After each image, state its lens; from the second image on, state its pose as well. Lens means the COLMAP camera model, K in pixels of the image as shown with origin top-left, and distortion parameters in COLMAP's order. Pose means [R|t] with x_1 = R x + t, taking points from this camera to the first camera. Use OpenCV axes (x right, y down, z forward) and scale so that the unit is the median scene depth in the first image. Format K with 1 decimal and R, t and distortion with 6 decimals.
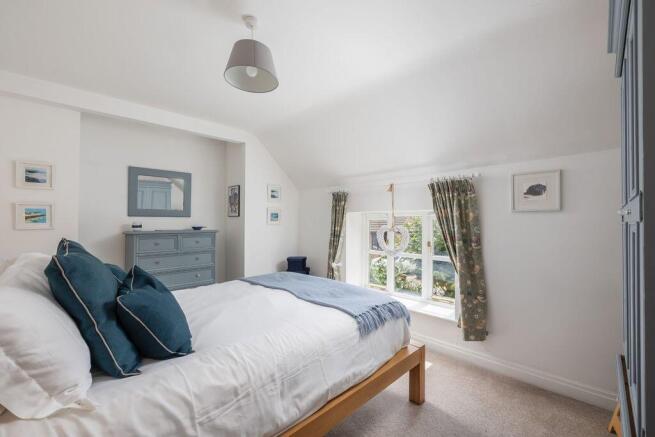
lens RADIAL K [[286.0, 0, 328.8], [0, 286.0, 221.4], [0, 0, 1]] dist [0.003507, -0.000029]
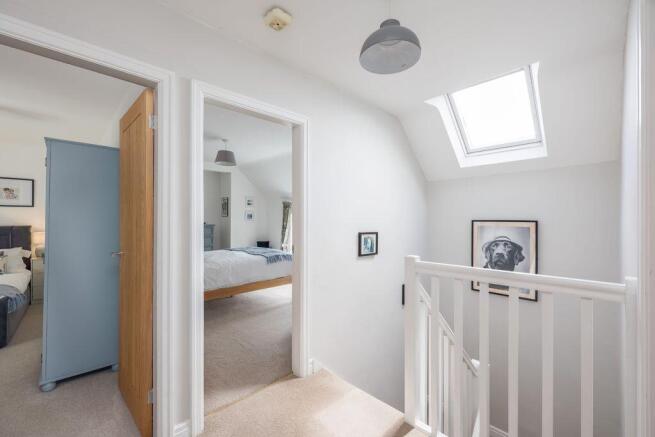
lens RADIAL K [[286.0, 0, 326.4], [0, 286.0, 216.8], [0, 0, 1]] dist [0.003507, -0.000029]
pose [[0.999951, -0.001871, -0.009688, 0.286676], [0.001779, 0.999954, -0.009409, 0.000824], [0.009705, 0.009391, 0.999909, -0.678830]]
